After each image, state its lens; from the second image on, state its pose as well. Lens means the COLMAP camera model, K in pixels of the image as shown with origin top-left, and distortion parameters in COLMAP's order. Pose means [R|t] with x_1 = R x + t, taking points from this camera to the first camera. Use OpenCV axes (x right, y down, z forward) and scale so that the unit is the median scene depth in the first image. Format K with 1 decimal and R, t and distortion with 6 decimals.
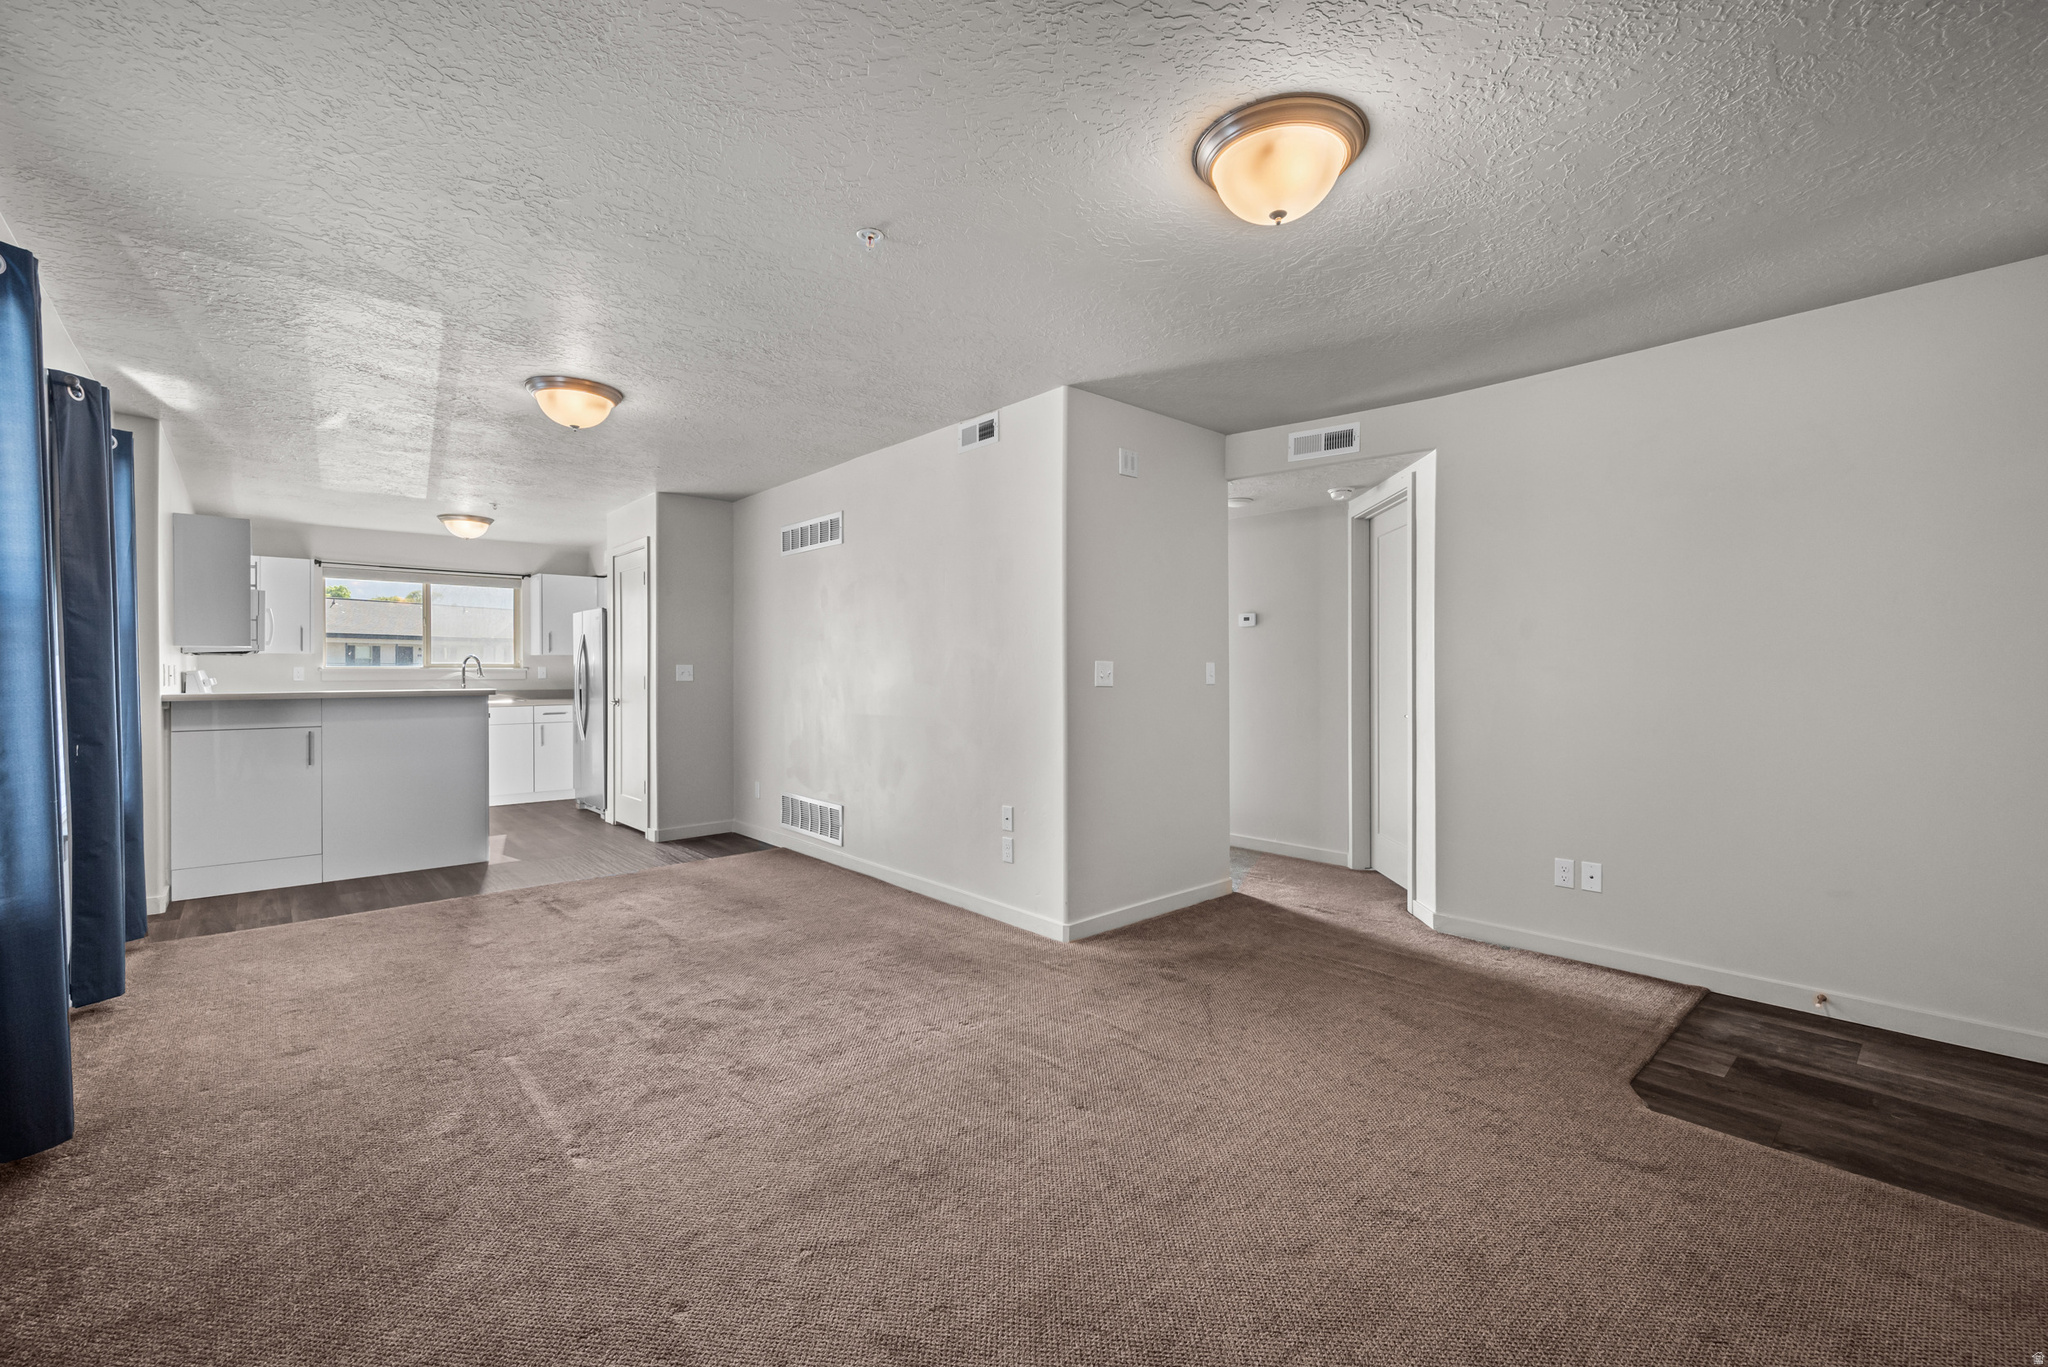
lens RADIAL K [[854.2, 0, 1018.9], [0, 854.2, 670.4], [0, 0, 1]] dist [-0.000756, -0.000066]
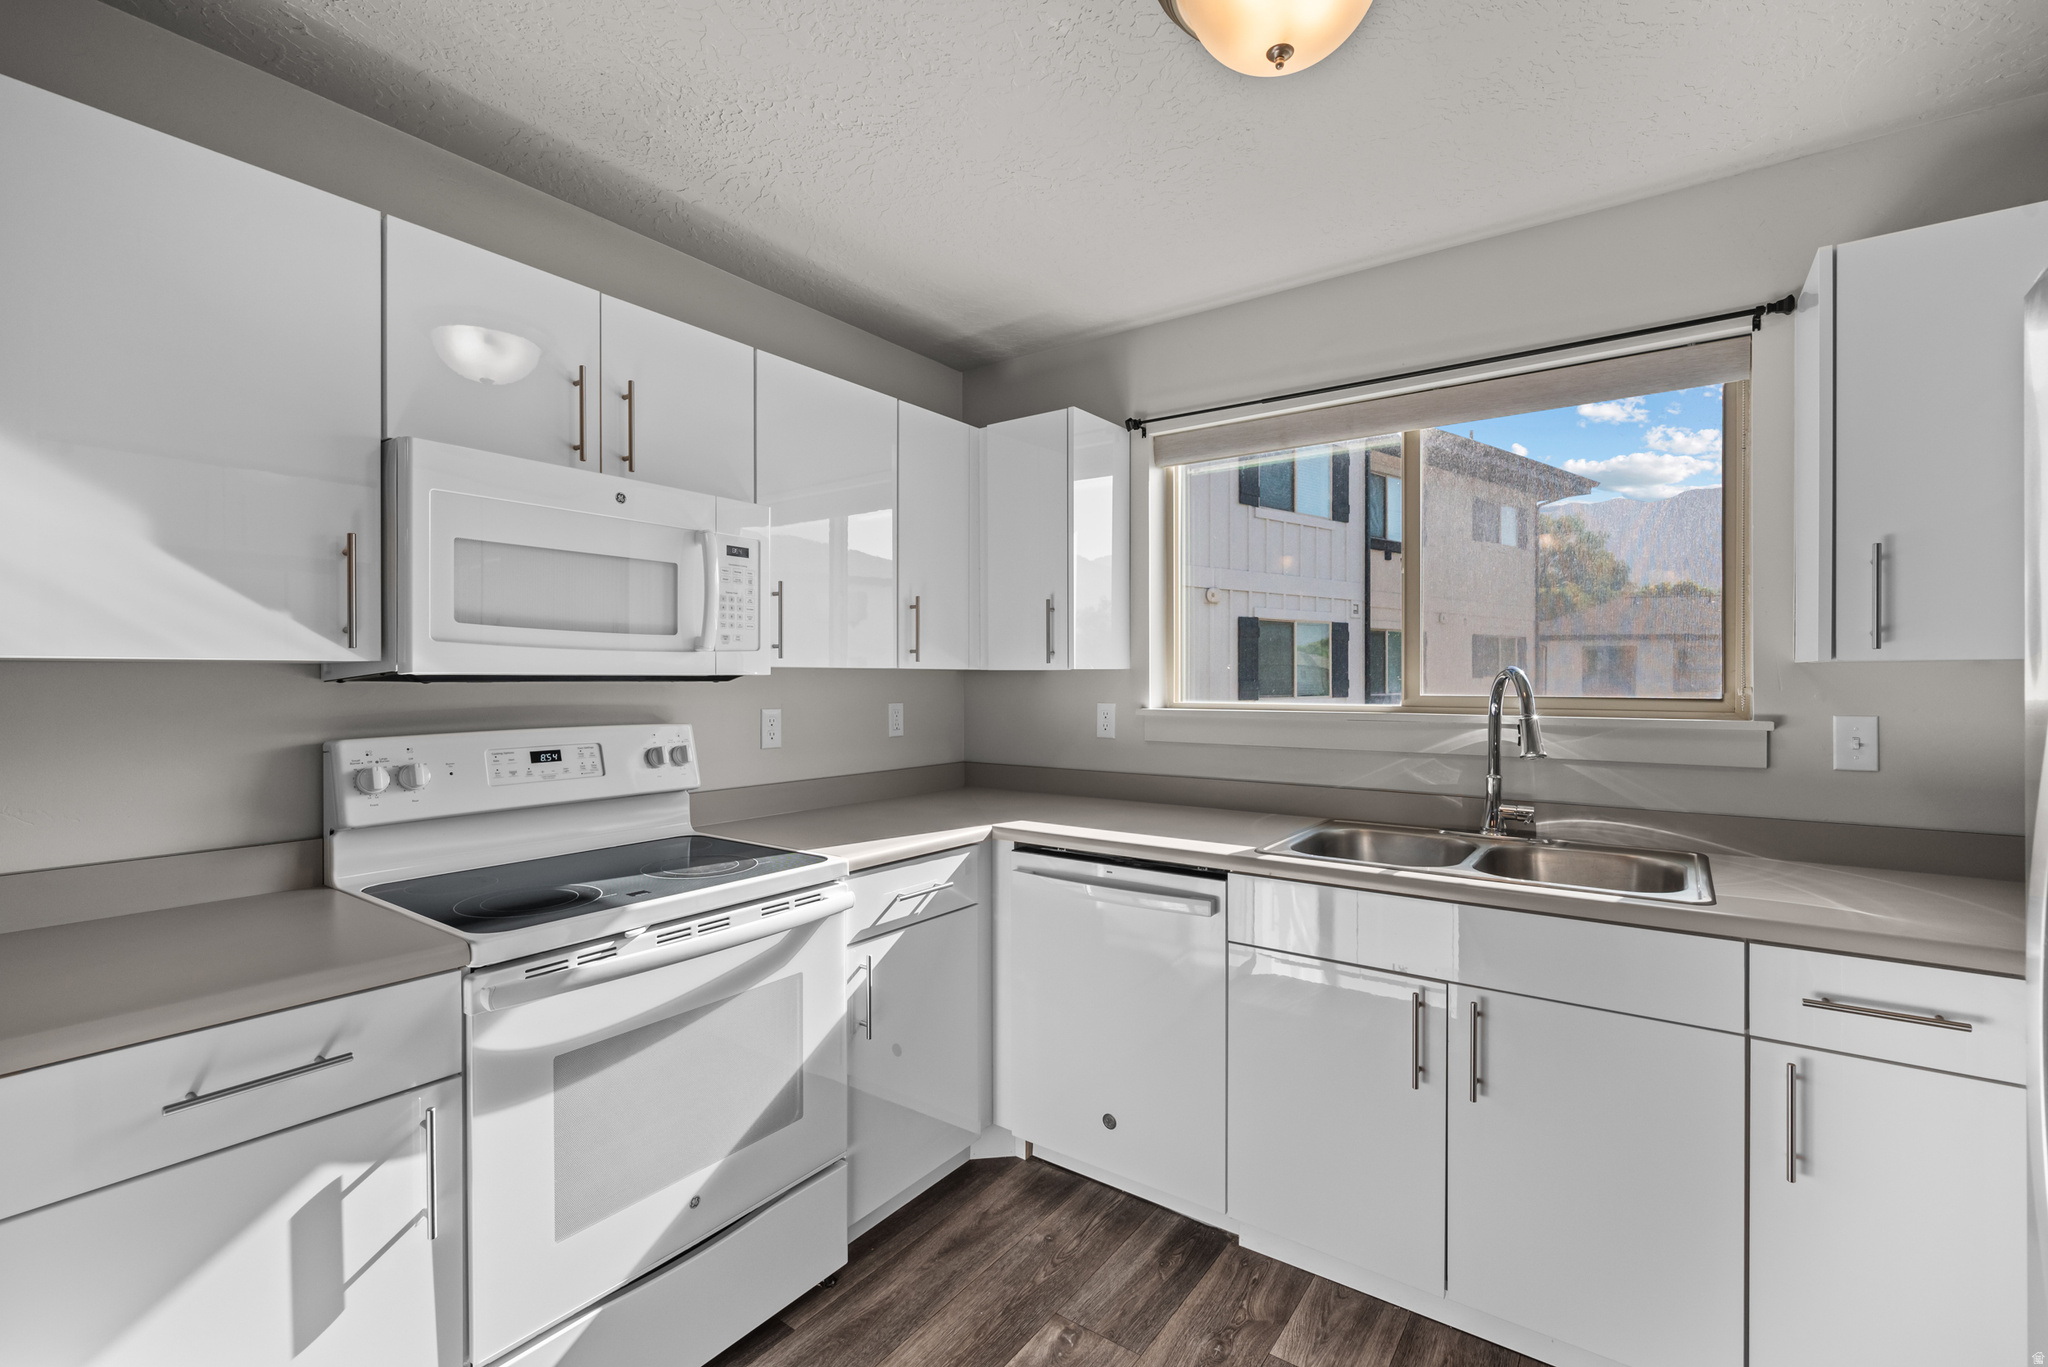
lens RADIAL K [[892.7, 0, 1024.8], [0, 892.7, 692.0], [0, 0, 1]] dist [-0.012778, -0.000118]
pose [[0.219430, 0.016681, -0.975486, -0.542297], [0.002331, 0.999842, 0.017622, -0.020000], [0.975625, -0.006140, 0.219357, 1.047141]]
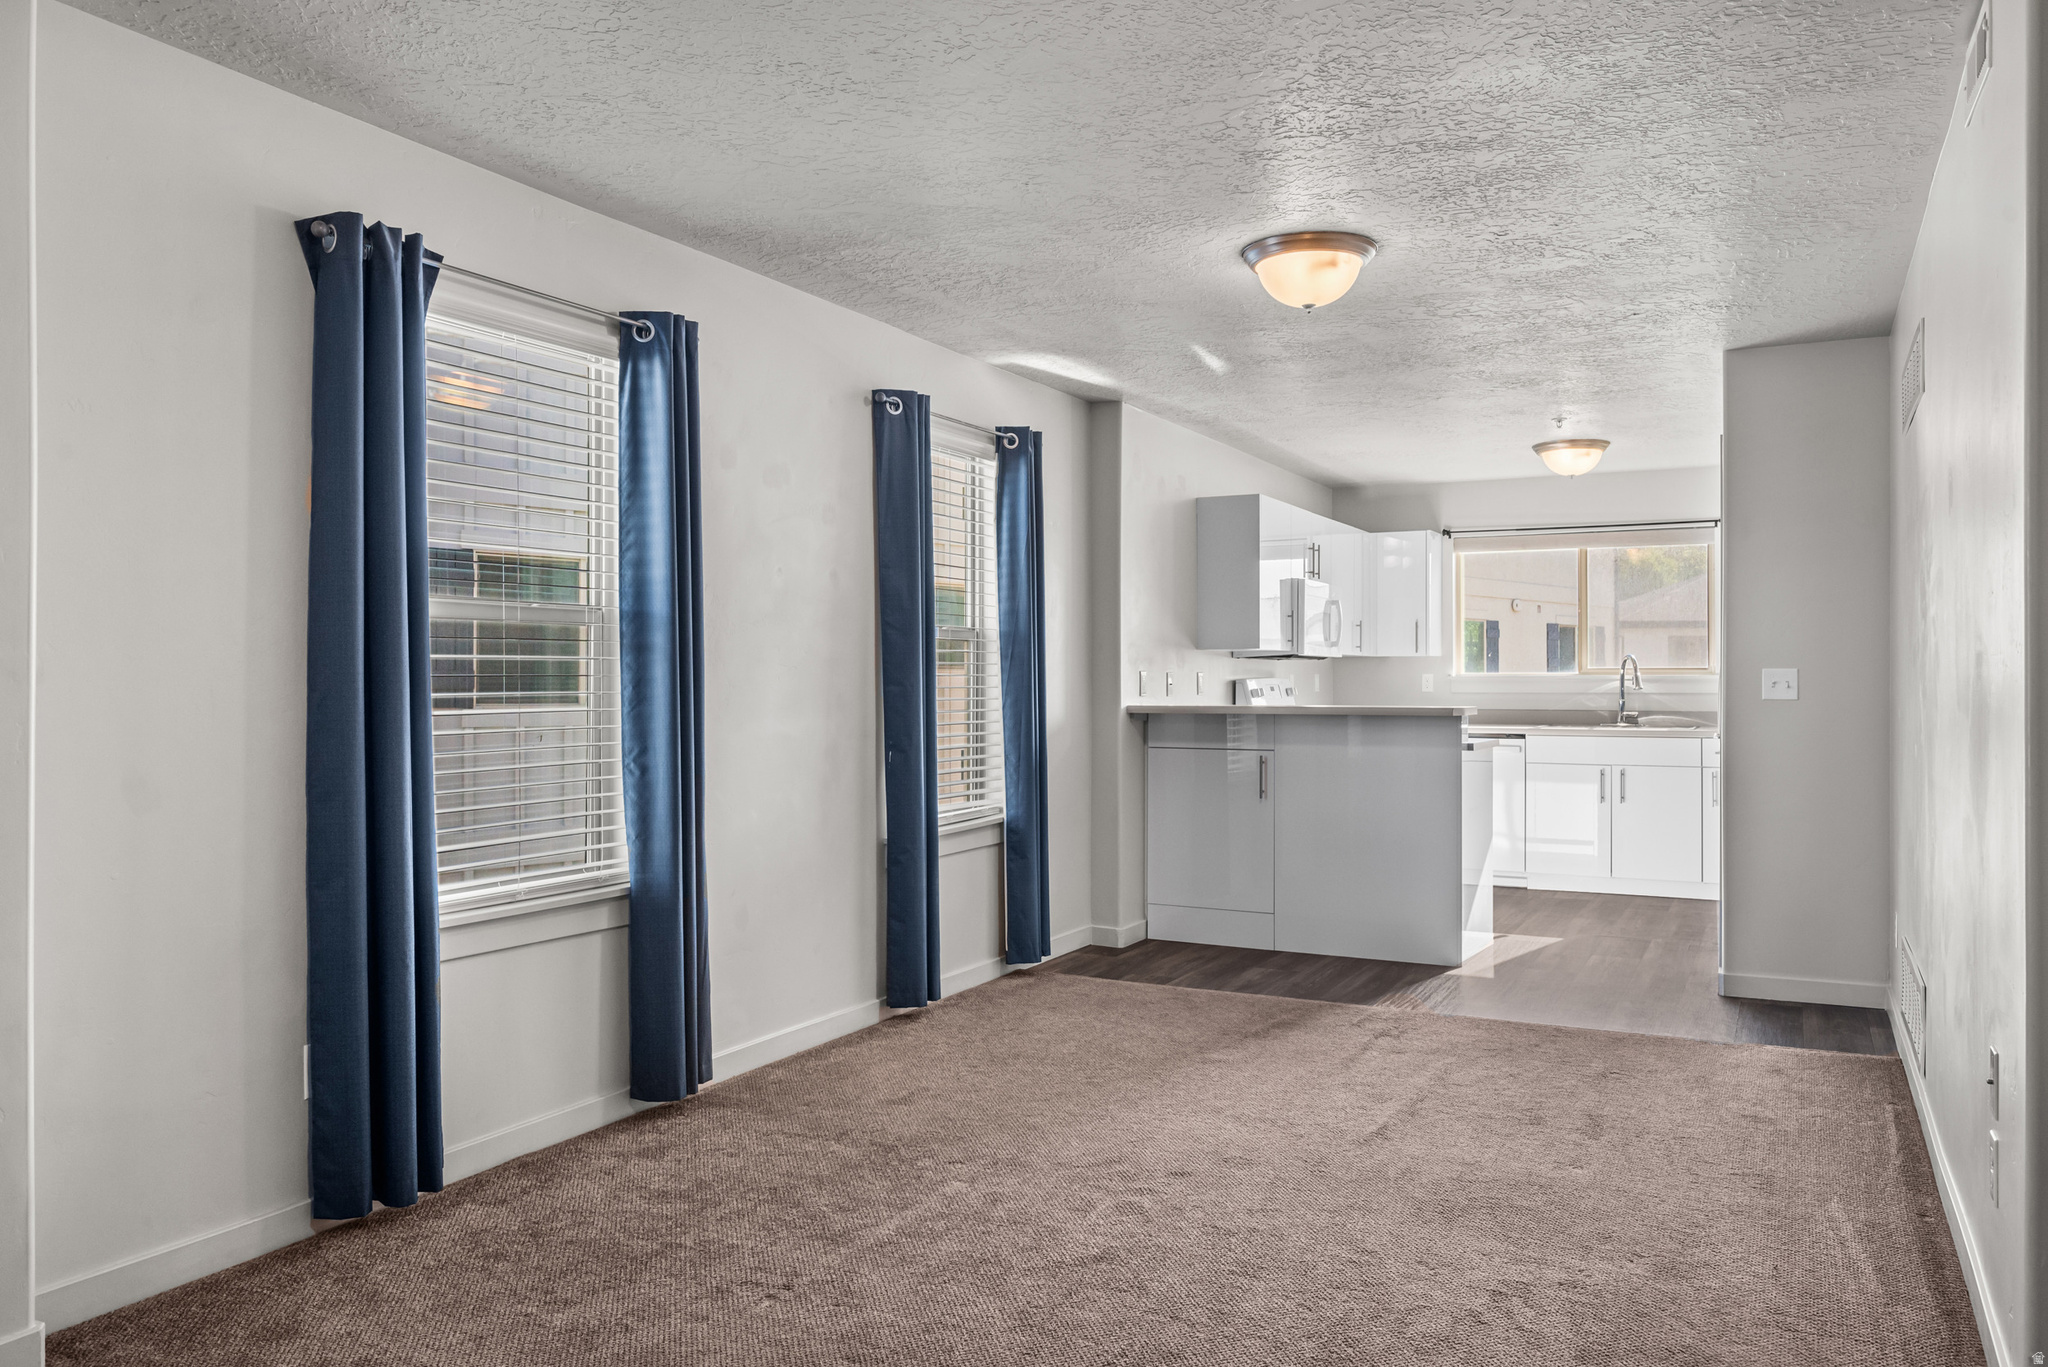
lens RADIAL K [[1453.2, 0, 1024.0], [0, 1453.2, 683.5], [0, 0, 1]] dist [-0.003312, -0.000087]
pose [[0.352343, 0.003876, -0.935863, 0.279878], [-0.000987, 0.999992, 0.003769, -0.000389], [0.935870, -0.000404, 0.352344, 0.255626]]
